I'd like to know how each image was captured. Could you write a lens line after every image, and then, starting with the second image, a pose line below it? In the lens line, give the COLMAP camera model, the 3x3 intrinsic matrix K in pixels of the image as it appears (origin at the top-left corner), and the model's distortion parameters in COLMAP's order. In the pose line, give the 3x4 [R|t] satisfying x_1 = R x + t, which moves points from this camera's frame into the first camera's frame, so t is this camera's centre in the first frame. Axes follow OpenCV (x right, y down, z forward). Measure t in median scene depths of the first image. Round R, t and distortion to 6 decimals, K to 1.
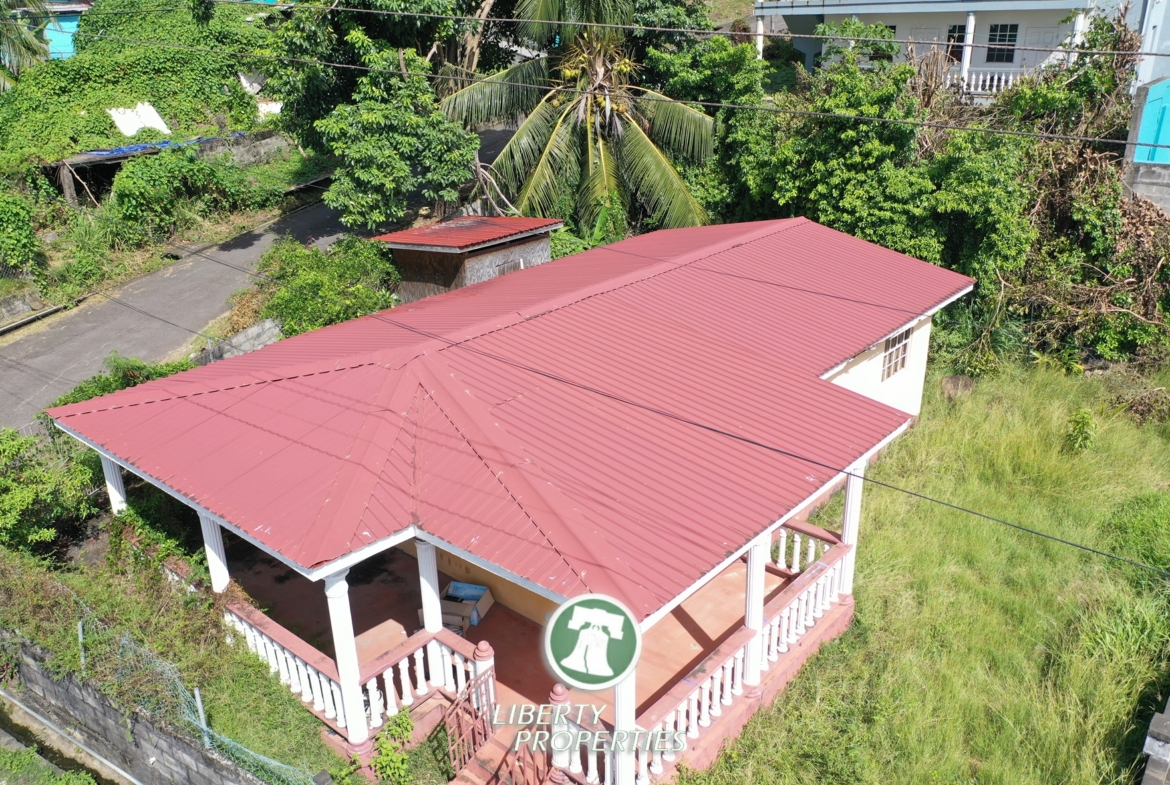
lens RADIAL K [[929.6, 0, 587.3], [0, 929.6, 392.7], [0, 0, 1]] dist [-0.009080, 0.009449]
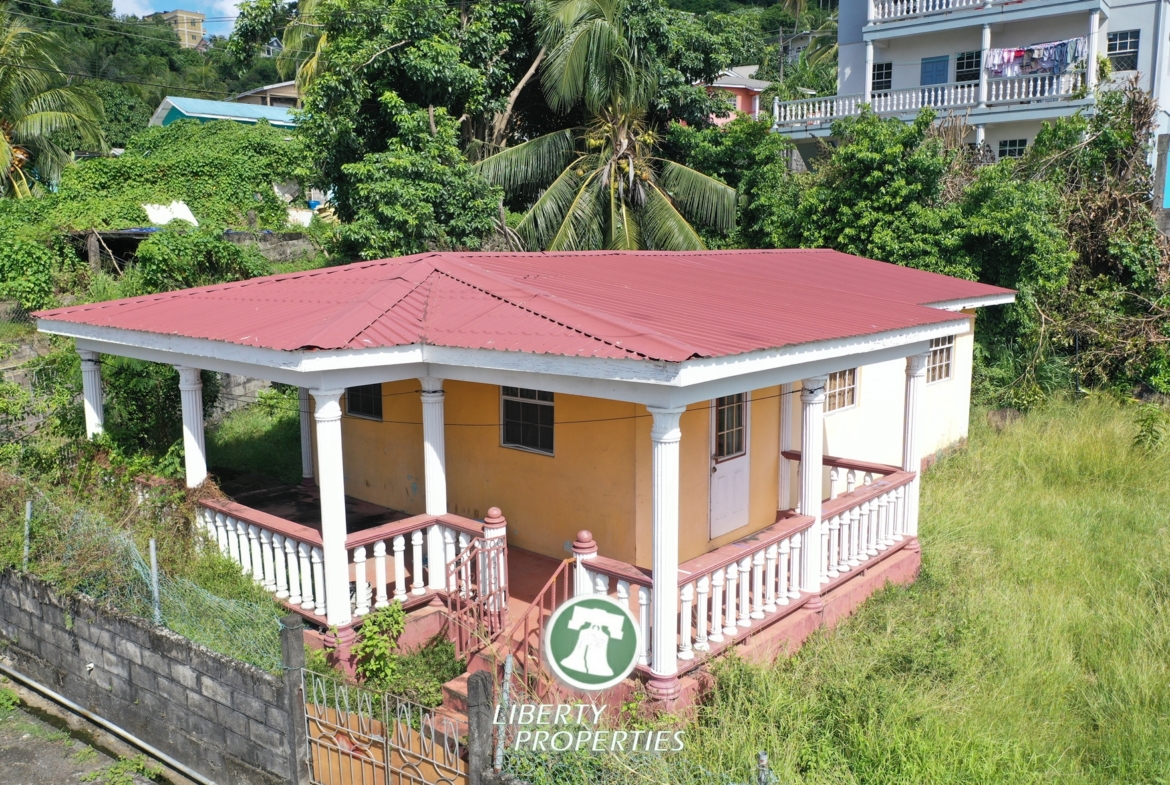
lens RADIAL K [[929.6, 0, 586.8], [0, 929.6, 392.5], [0, 0, 1]] dist [-0.009080, 0.009449]
pose [[0.999752, 0.016422, -0.015056, -0.008381], [-0.019436, 0.973208, -0.229105, 0.180457], [0.010890, 0.229341, 0.973285, 0.075005]]
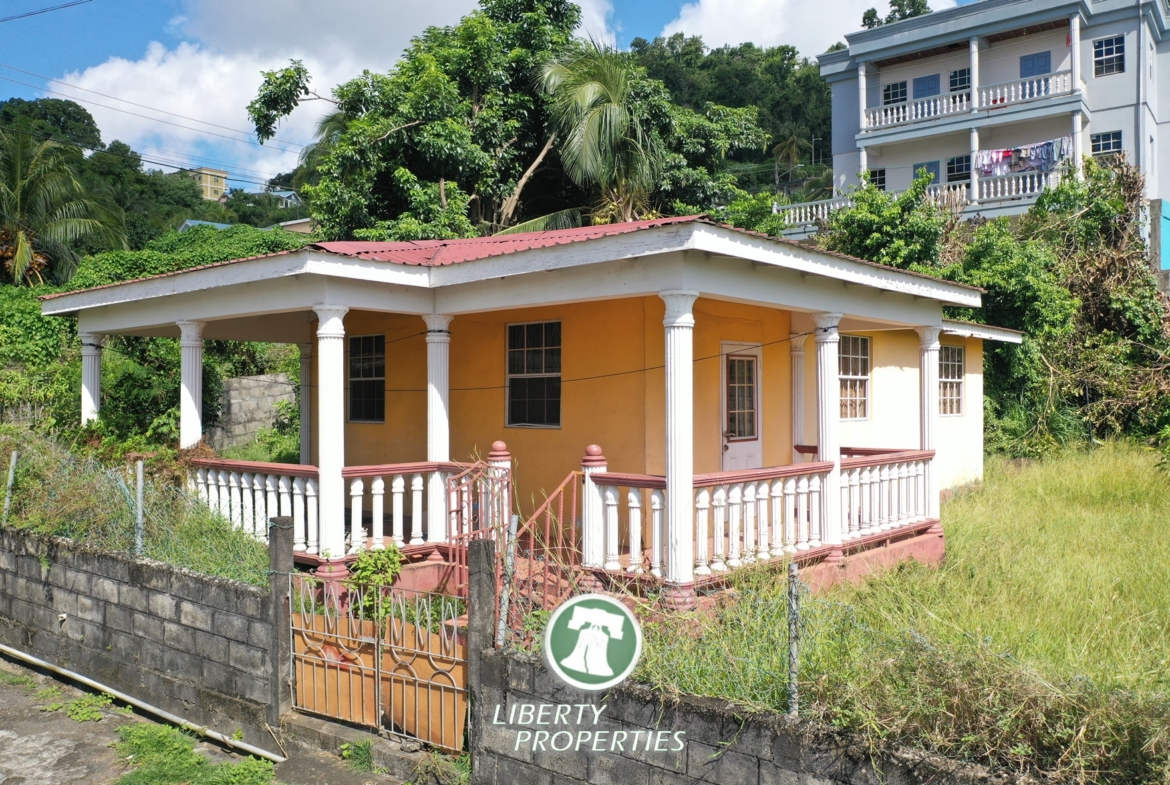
lens RADIAL K [[929.6, 0, 586.9], [0, 929.6, 390.3], [0, 0, 1]] dist [-0.009080, 0.009449]
pose [[0.999635, 0.017740, -0.020390, -0.009790], [-0.024219, 0.922809, -0.384495, 0.270837], [0.011995, 0.384848, 0.922902, 0.115902]]
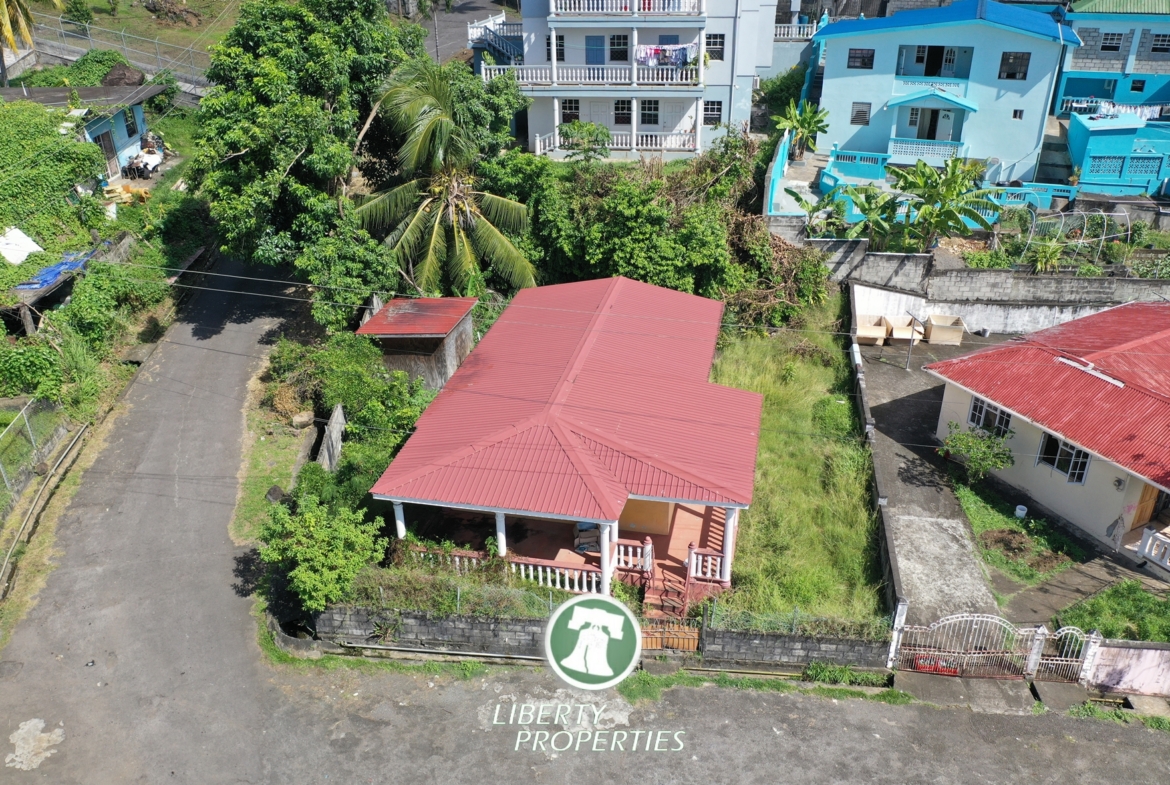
lens RADIAL K [[929.6, 0, 584.3], [0, 929.6, 390.8], [0, 0, 1]] dist [-0.009080, 0.009449]
pose [[0.879914, -0.210288, 0.426063, -0.573194], [0.176494, 0.977225, 0.117821, -0.188459], [-0.441136, -0.028475, 0.896988, -0.482891]]
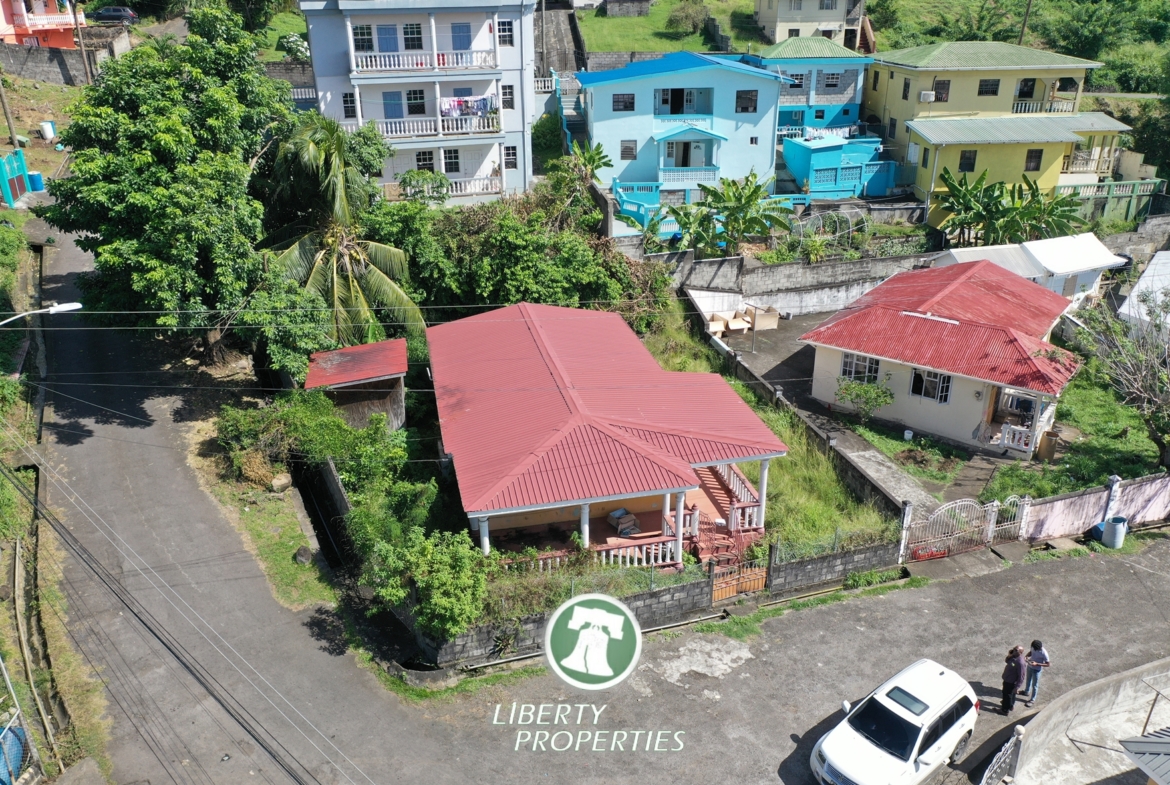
lens RADIAL K [[929.6, 0, 584.3], [0, 929.6, 394.0], [0, 0, 1]] dist [-0.009080, 0.009449]
pose [[0.602721, -0.307388, 0.736370, -1.043956], [0.301271, 0.942184, 0.146712, -0.240297], [-0.738893, 0.133421, 0.660481, -0.249565]]
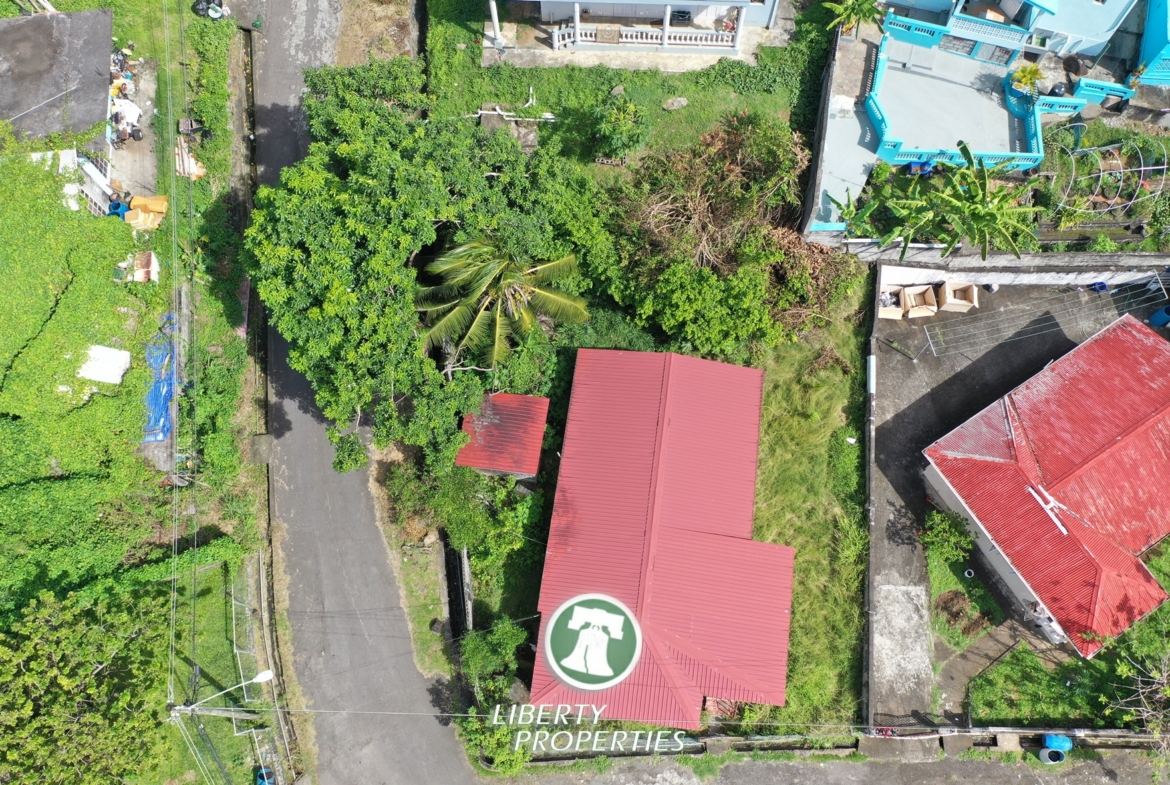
lens RADIAL K [[929.6, 0, 582.5], [0, 929.6, 390.9], [0, 0, 1]] dist [-0.009080, 0.009449]
pose [[0.840486, -0.512291, 0.176467, -0.279186], [0.212397, 0.611125, 0.762505, -1.551980], [-0.498468, -0.603394, 0.622451, -0.118235]]
